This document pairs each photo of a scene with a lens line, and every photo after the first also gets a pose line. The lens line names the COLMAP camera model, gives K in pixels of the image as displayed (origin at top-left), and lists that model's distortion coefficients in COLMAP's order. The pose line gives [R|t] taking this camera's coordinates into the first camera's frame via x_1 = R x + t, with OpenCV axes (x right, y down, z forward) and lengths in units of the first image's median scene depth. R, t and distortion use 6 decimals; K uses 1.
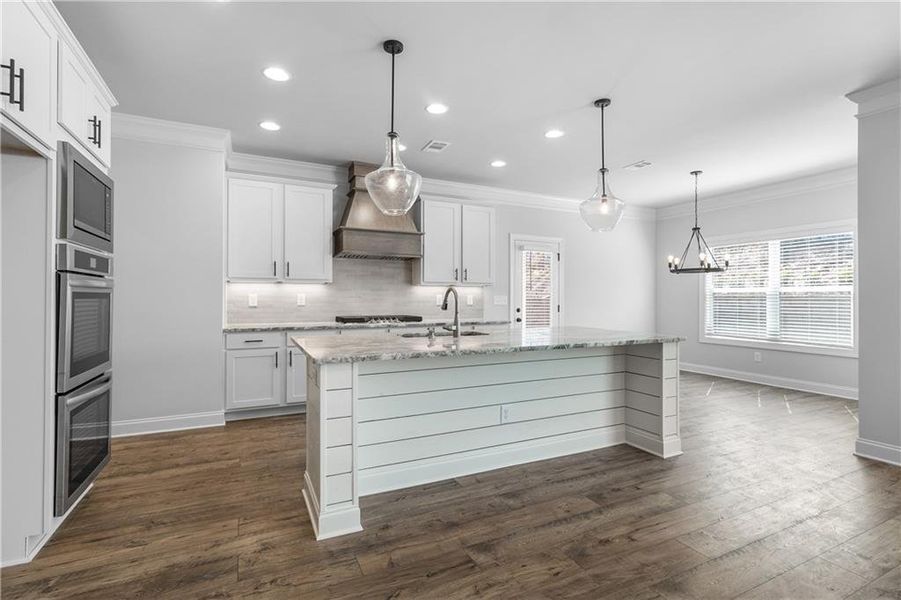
lens RADIAL K [[422.6, 0, 448.5], [0, 422.6, 293.4], [0, 0, 1]] dist [0.000345, 0.000109]
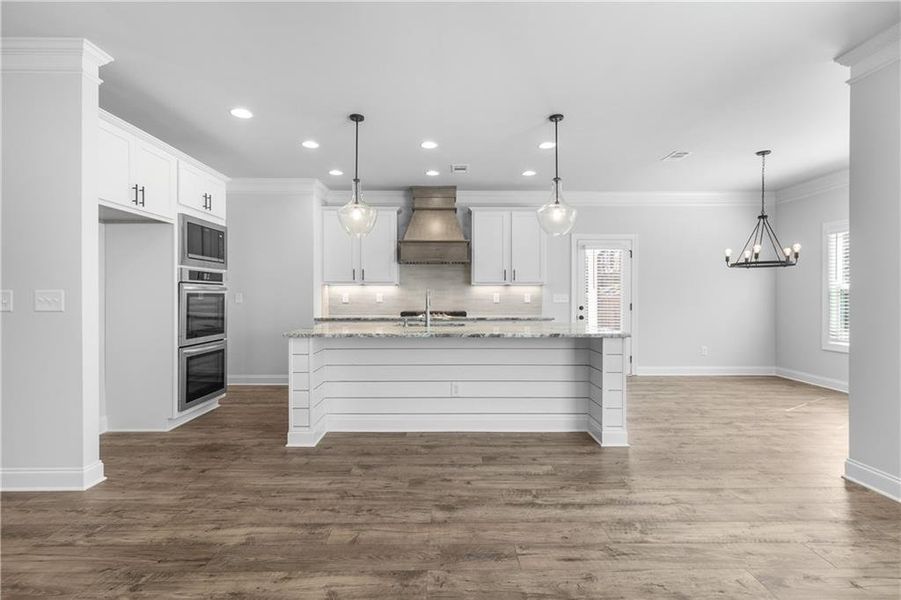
lens RADIAL K [[422.5, 0, 448.8], [0, 422.5, 296.0], [0, 0, 1]] dist [0.000864, 0.000015]
pose [[0.903546, -0.002221, -0.428486, 0.570780], [0.006391, 0.999945, 0.008293, 0.000499], [0.428444, -0.010231, 0.903511, -0.112007]]
